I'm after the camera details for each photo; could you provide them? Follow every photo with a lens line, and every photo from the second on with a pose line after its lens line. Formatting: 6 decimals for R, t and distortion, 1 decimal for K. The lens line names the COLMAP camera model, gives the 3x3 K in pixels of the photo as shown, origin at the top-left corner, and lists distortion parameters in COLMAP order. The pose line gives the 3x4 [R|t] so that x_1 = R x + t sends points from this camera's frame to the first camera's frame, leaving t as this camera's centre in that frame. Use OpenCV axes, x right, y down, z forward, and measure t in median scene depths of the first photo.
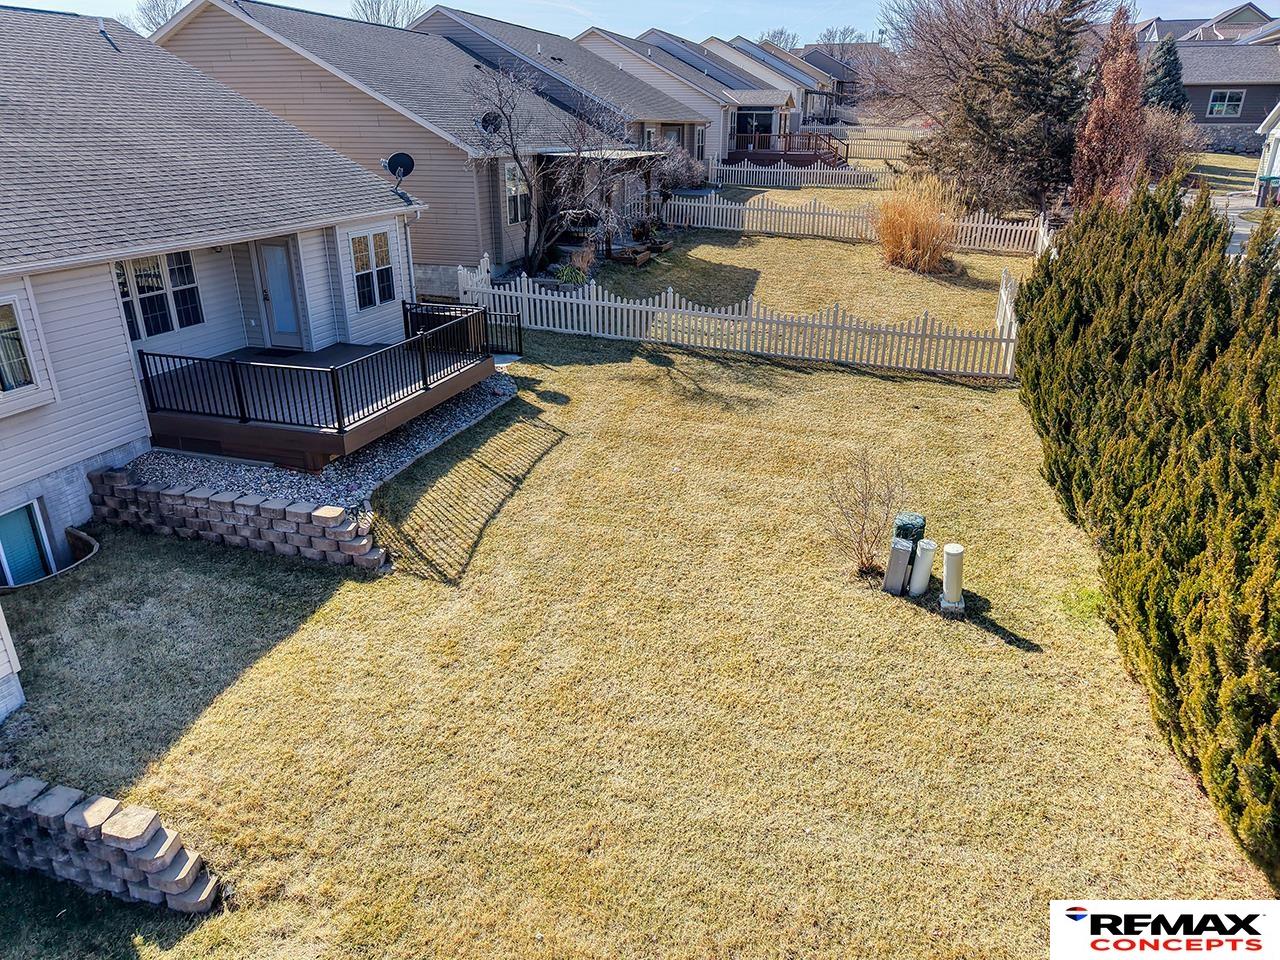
lens RADIAL K [[858.9, 0, 640.0], [0, 858.9, 480.0], [0, 0, 1]] dist [0.041504, -0.045255]
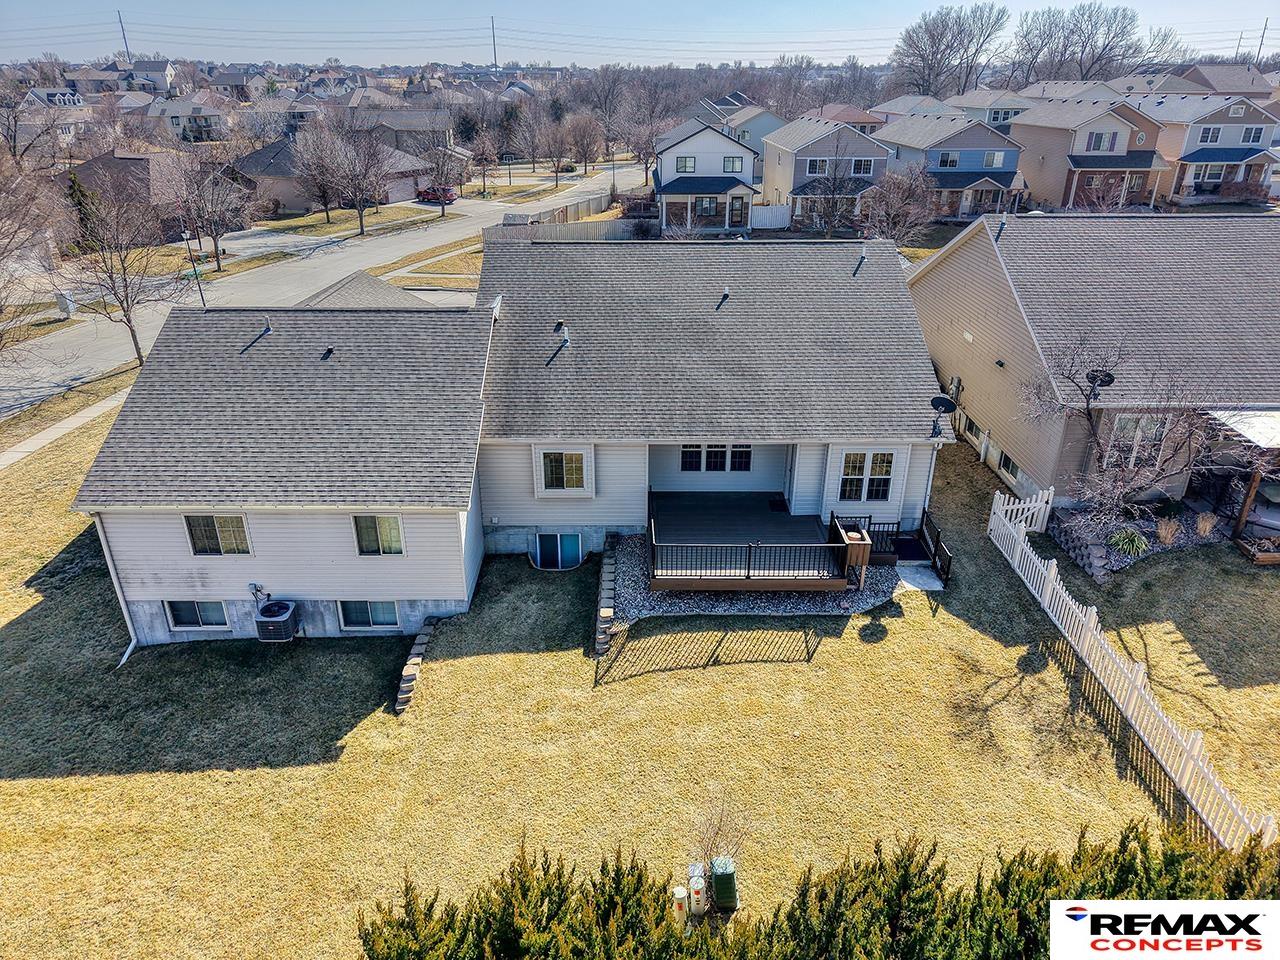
lens RADIAL K [[860.8, 0, 640.0], [0, 860.8, 480.0], [0, 0, 1]] dist [0.085240, -0.128387]
pose [[0.304635, 0.400646, -0.864107, 0.820034], [-0.364121, 0.887304, 0.283033, -0.548686], [0.880121, 0.228418, 0.416187, 0.170649]]
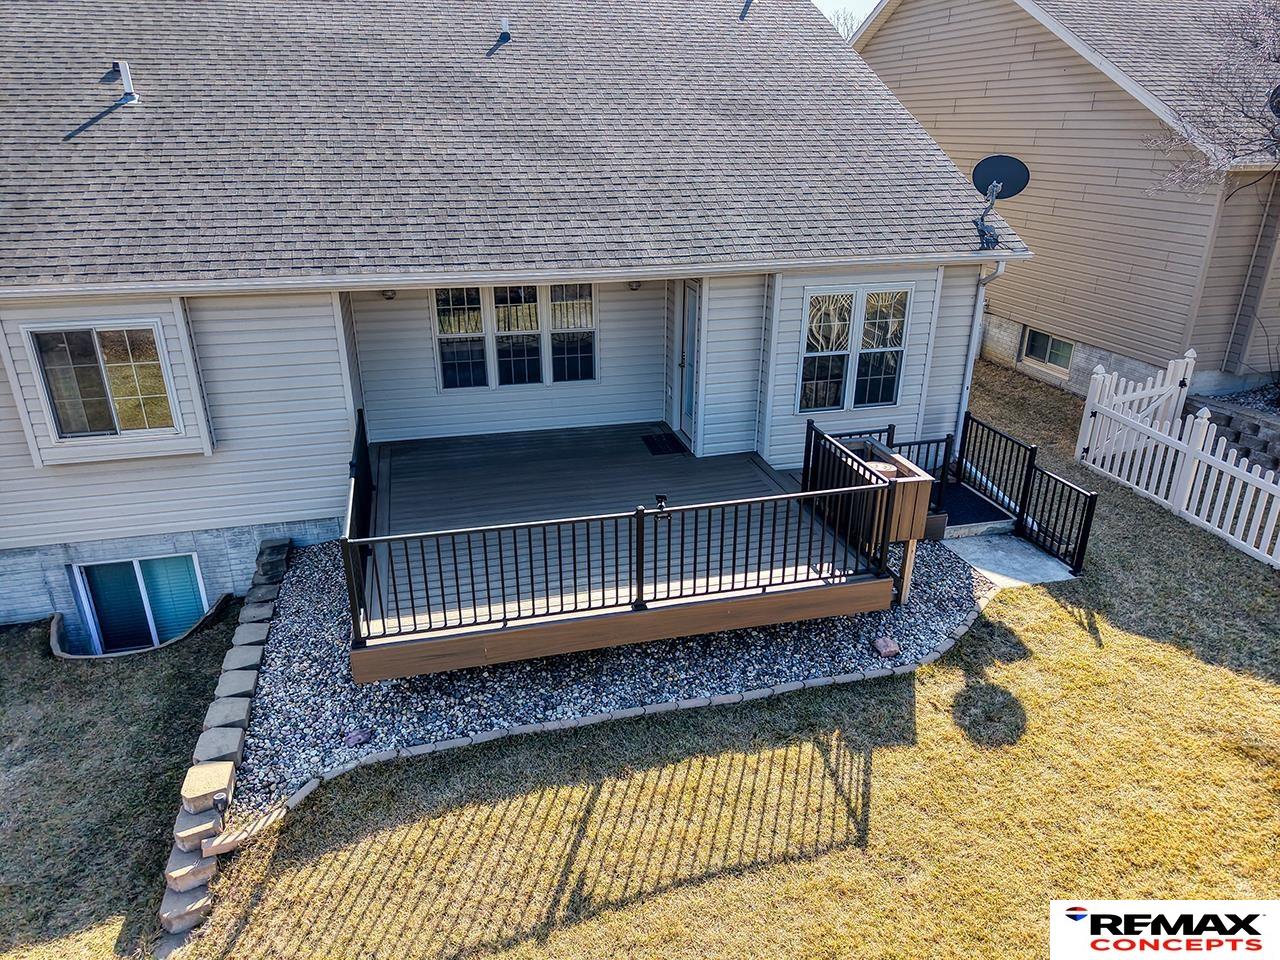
lens RADIAL K [[858.9, 0, 640.0], [0, 858.9, 480.0], [0, 0, 1]] dist [0.041504, -0.045255]
pose [[0.523421, 0.325119, -0.787609, 0.124390], [-0.322869, 0.931091, 0.169778, -0.241978], [0.788534, 0.165429, 0.592324, 0.619222]]
